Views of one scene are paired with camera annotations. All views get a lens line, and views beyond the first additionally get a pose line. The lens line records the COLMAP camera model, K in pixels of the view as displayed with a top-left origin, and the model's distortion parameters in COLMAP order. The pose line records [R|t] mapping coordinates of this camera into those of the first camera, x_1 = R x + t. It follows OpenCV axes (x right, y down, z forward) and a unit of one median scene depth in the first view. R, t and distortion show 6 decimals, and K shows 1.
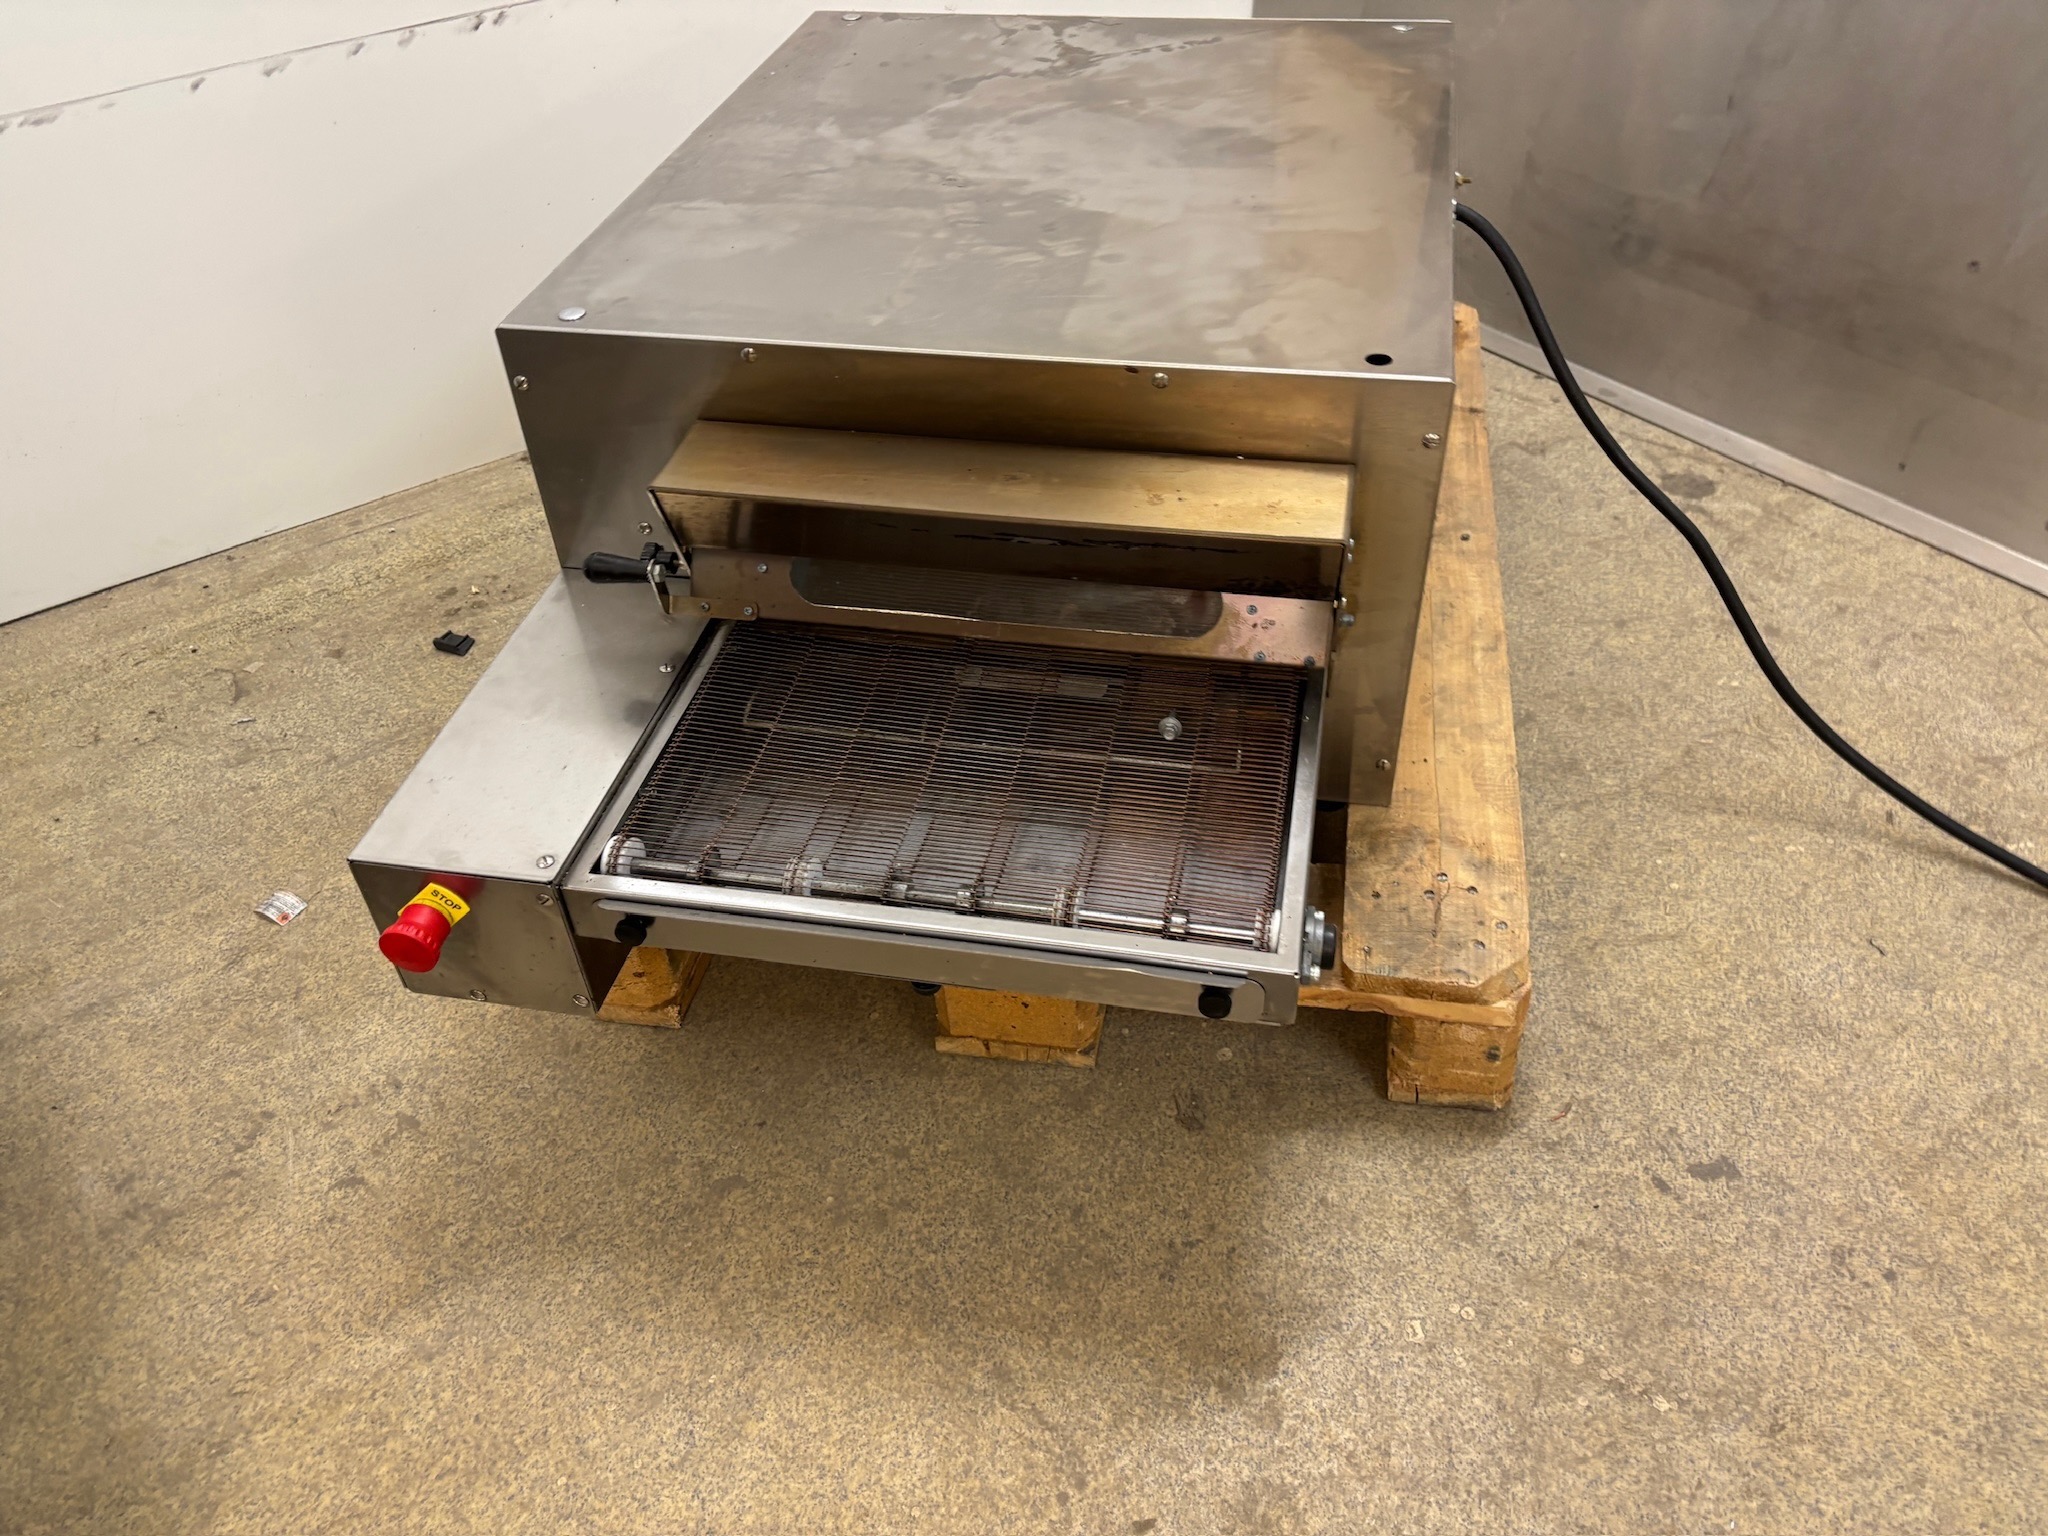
lens RADIAL K [[1598.5, 0, 1024.0], [0, 1598.5, 768.0], [0, 0, 1]] dist [-0.002161, -0.049543]
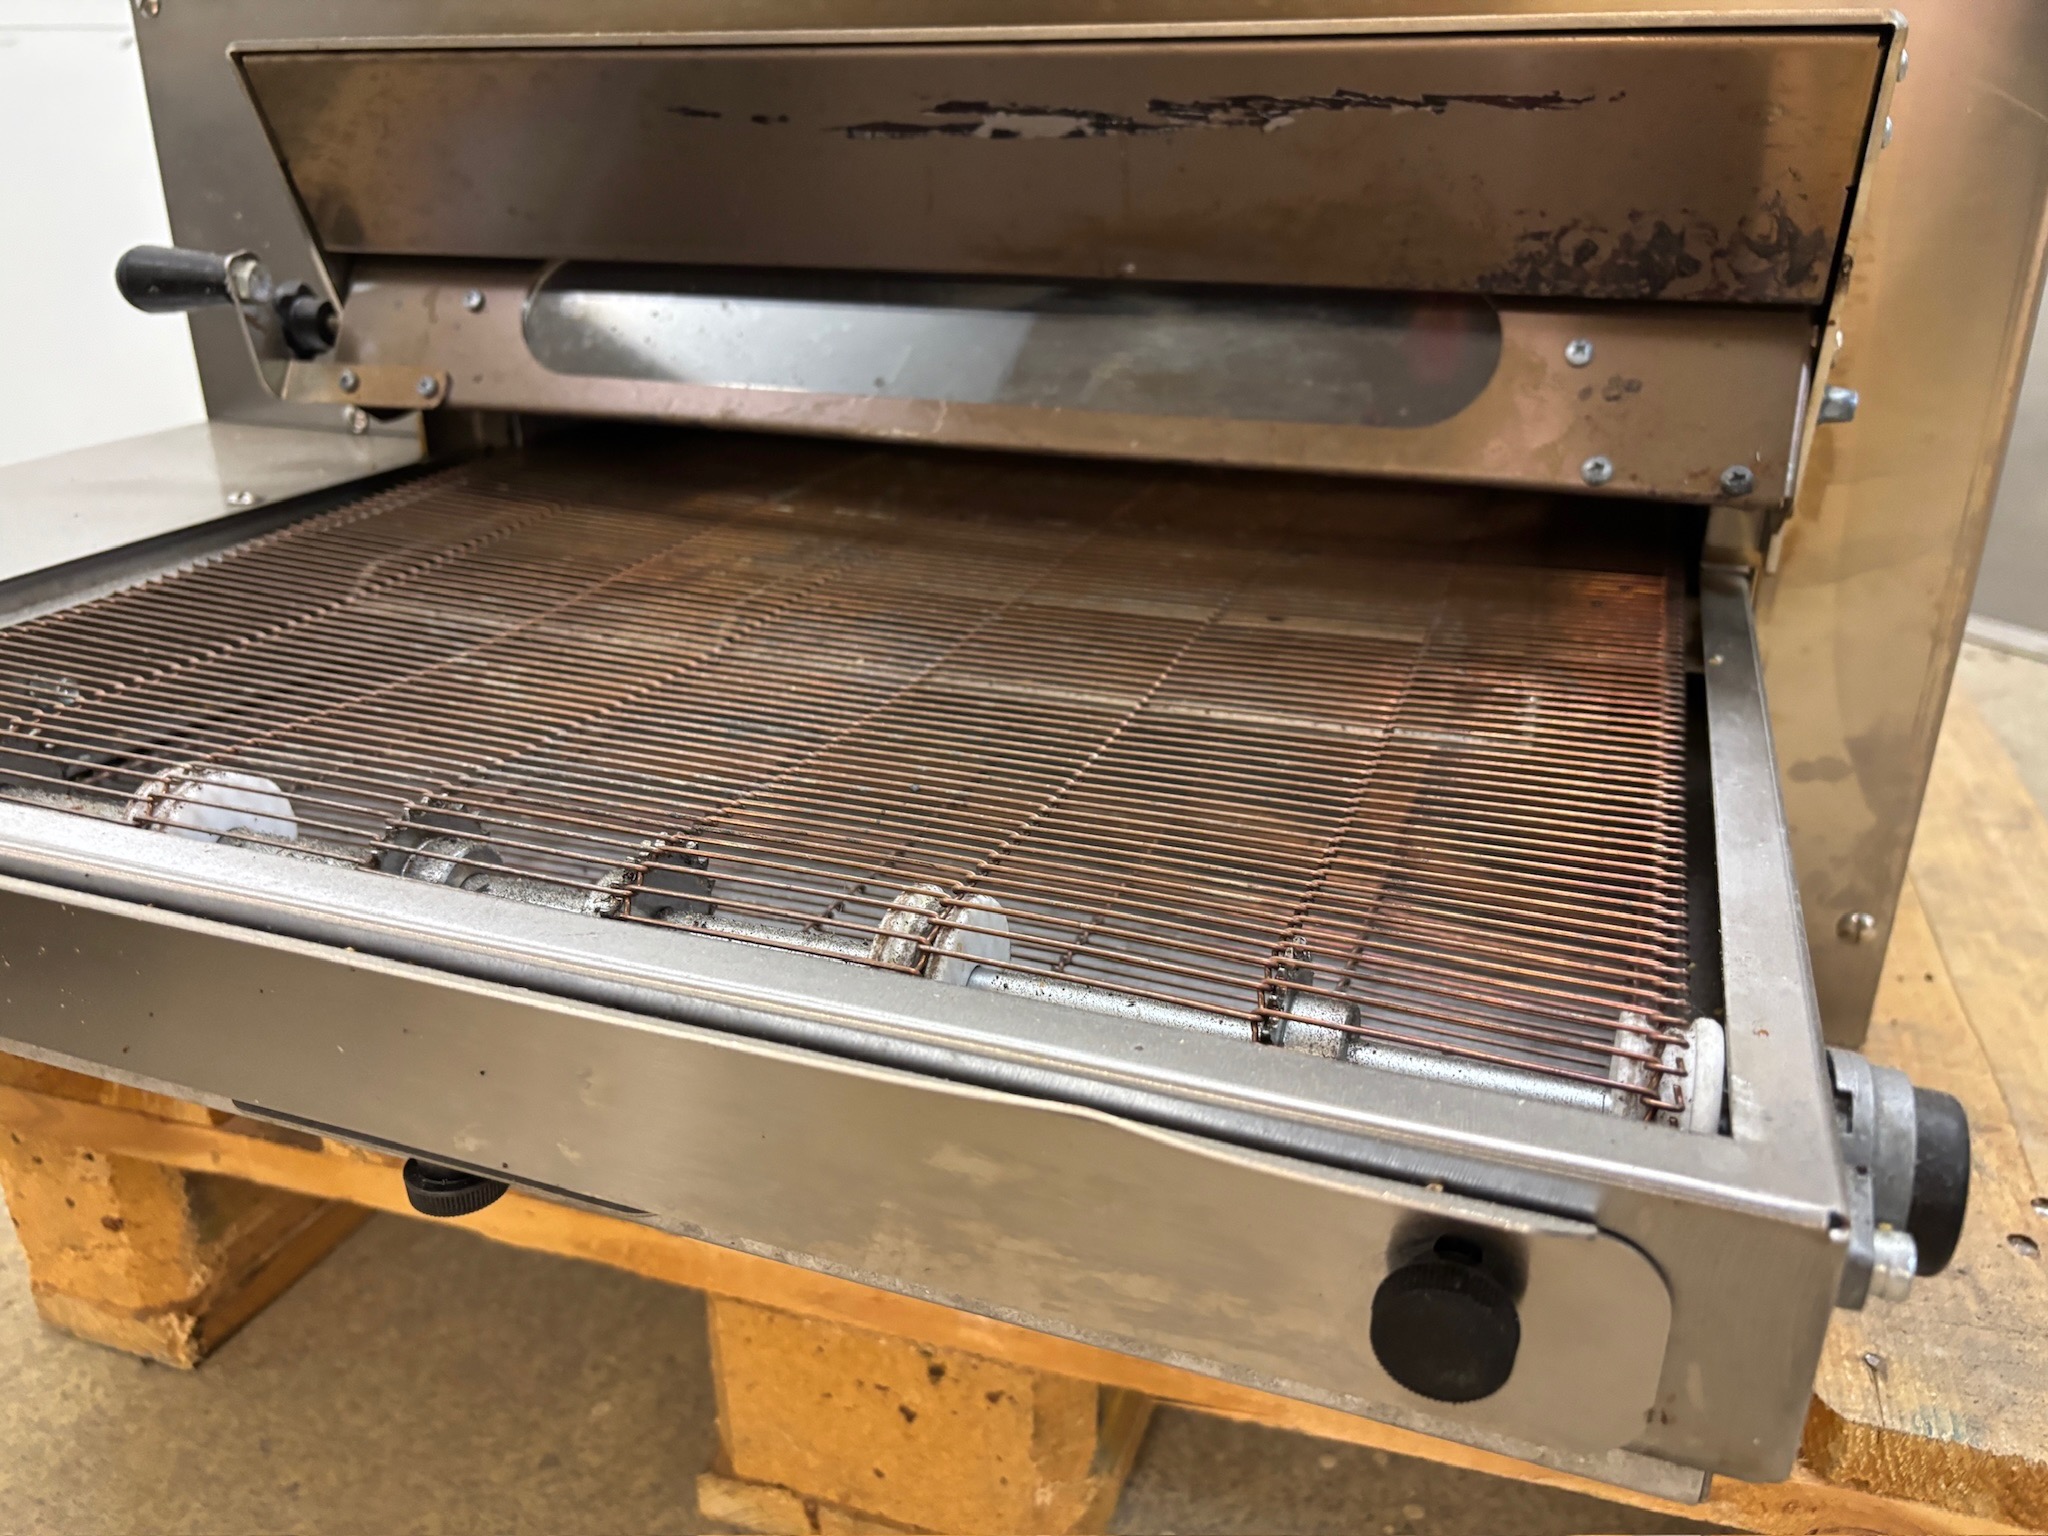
lens RADIAL K [[1598.5, 0, 1024.0], [0, 1598.5, 768.0], [0, 0, 1]] dist [-0.002161, -0.049543]
pose [[0.986065, 0.096308, -0.135649, 0.067008], [-0.134301, 0.942044, -0.307433, 0.120333], [0.098179, 0.321367, 0.941851, 0.609622]]
